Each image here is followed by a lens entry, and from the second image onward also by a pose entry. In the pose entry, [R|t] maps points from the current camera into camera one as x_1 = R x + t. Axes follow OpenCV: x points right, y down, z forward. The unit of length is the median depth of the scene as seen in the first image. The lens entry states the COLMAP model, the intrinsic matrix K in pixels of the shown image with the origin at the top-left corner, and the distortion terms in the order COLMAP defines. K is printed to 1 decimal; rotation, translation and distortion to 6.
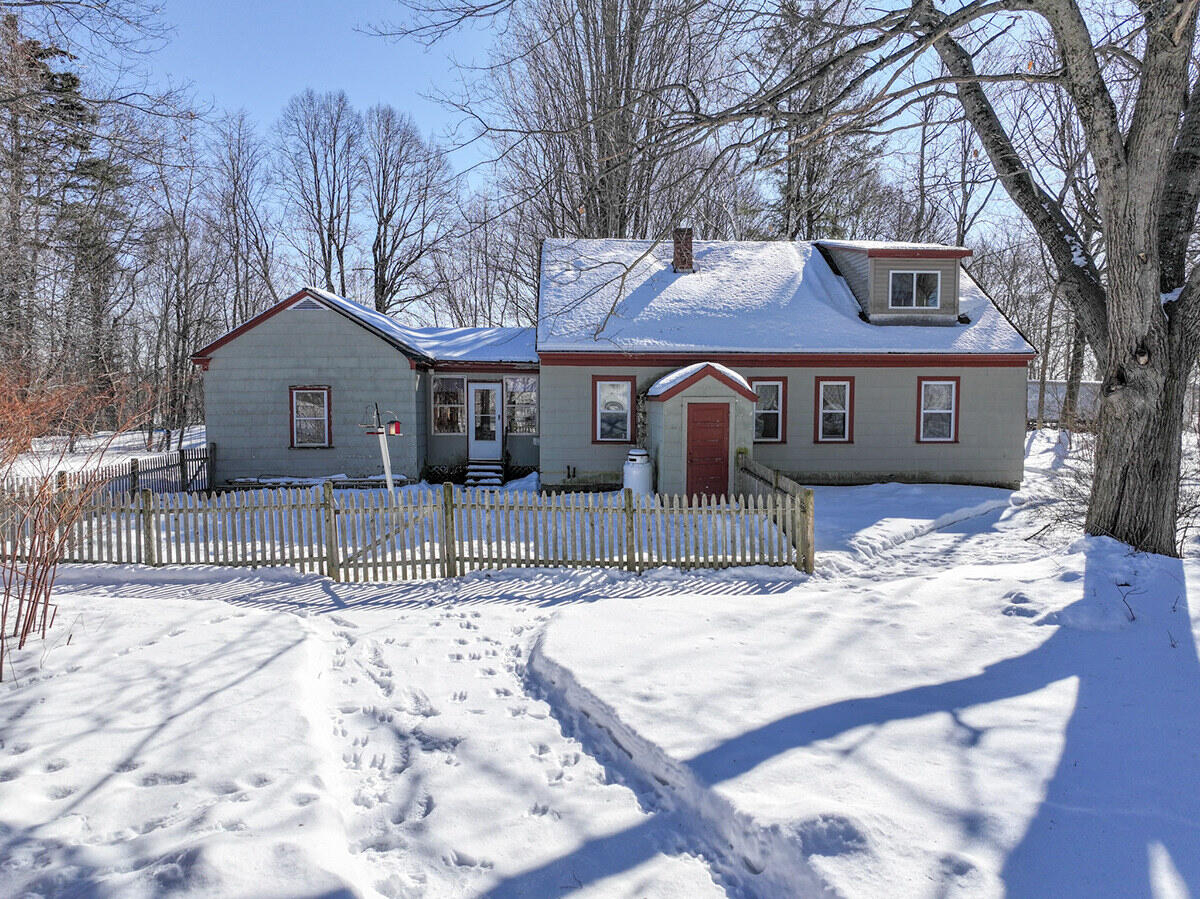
lens RADIAL K [[845.7, 0, 604.6], [0, 845.7, 445.9], [0, 0, 1]] dist [0.004047, 0.005811]
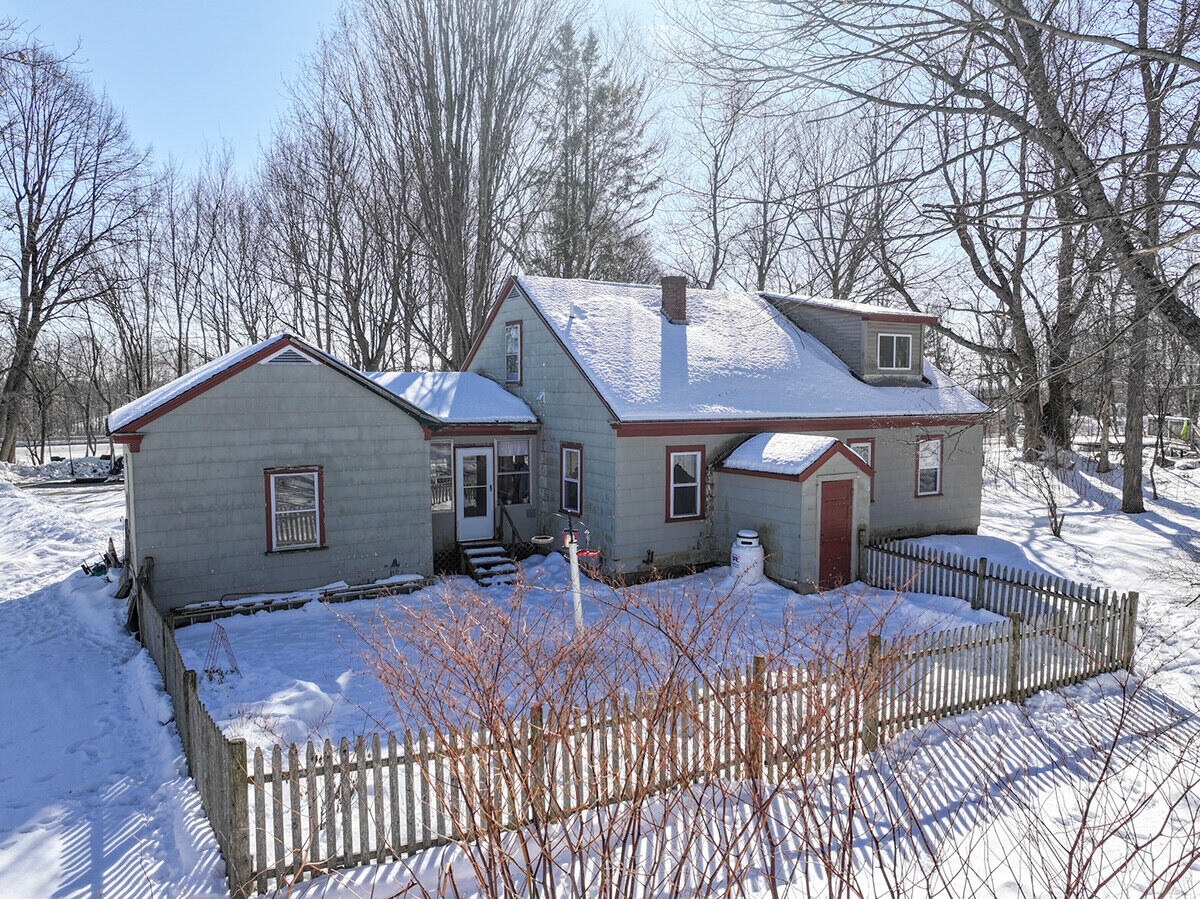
lens RADIAL K [[845.7, 0, 604.6], [0, 845.7, 445.9], [0, 0, 1]] dist [0.004047, 0.005811]
pose [[0.885694, -0.034108, 0.463014, -0.450884], [0.031840, 0.999412, 0.012714, -0.090513], [-0.463176, 0.003482, 0.886260, 0.223450]]
